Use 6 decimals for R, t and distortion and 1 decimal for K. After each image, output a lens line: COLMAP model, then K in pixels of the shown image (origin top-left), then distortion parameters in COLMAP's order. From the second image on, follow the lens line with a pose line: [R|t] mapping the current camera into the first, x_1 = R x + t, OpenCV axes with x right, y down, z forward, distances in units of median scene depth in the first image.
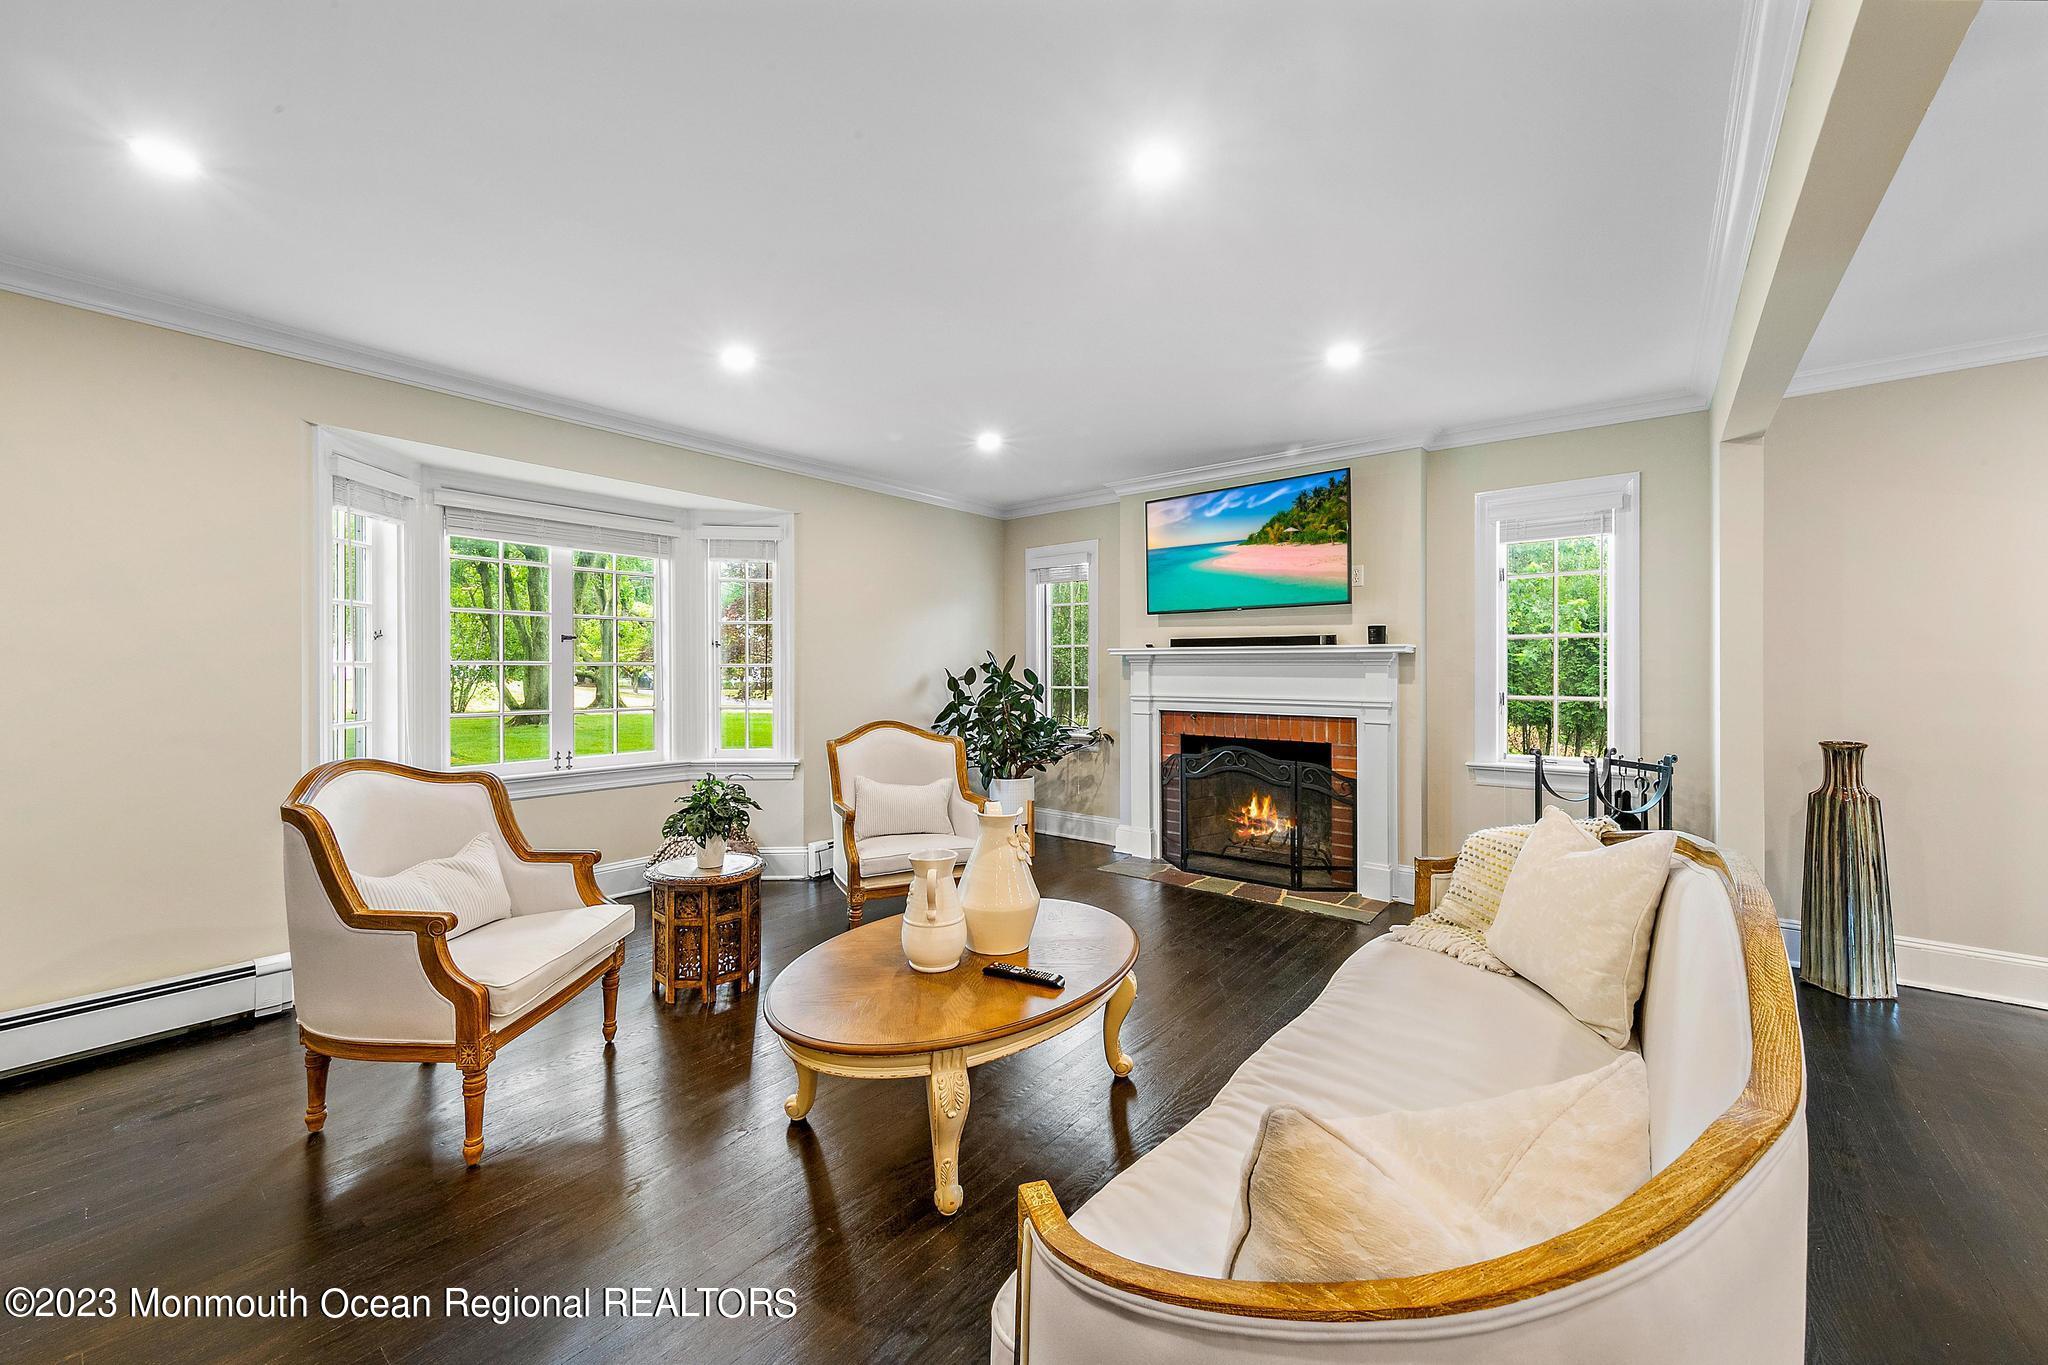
lens RADIAL K [[773.1, 0, 1024.0], [0, 773.1, 682.5], [0, 0, 1]] dist [0.000005, -0.000011]
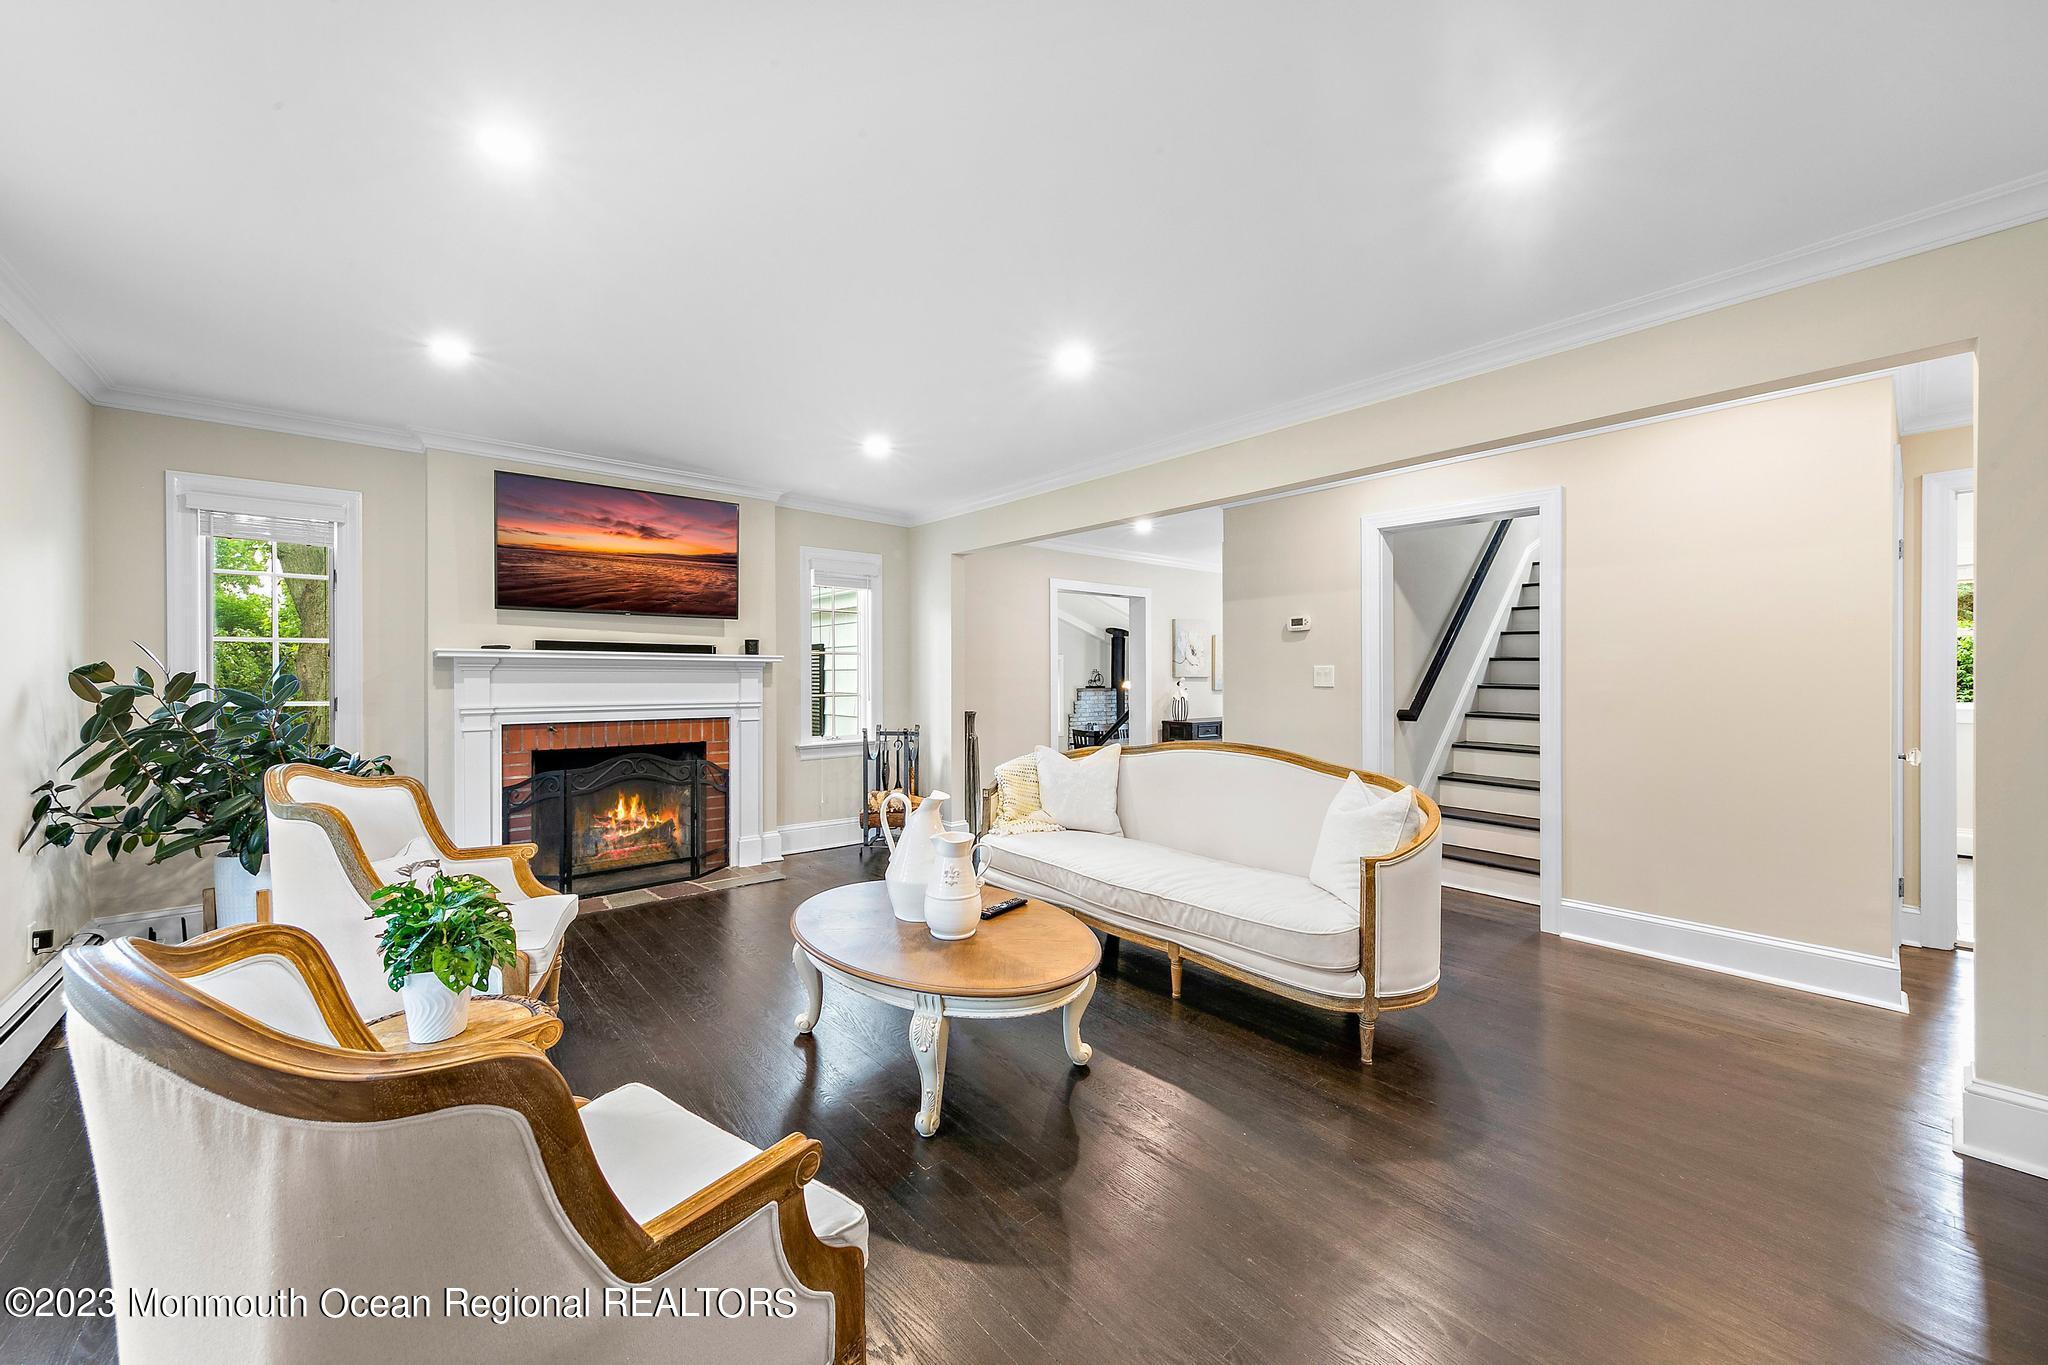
lens RADIAL K [[773.1, 0, 1024.0], [0, 773.1, 682.5], [0, 0, 1]] dist [0.000005, -0.000011]
pose [[0.180920, -0.012790, 0.983415, -0.630335], [0.008263, 0.999900, 0.011484, -0.016252], [-0.983463, 0.006048, 0.181008, 0.347257]]
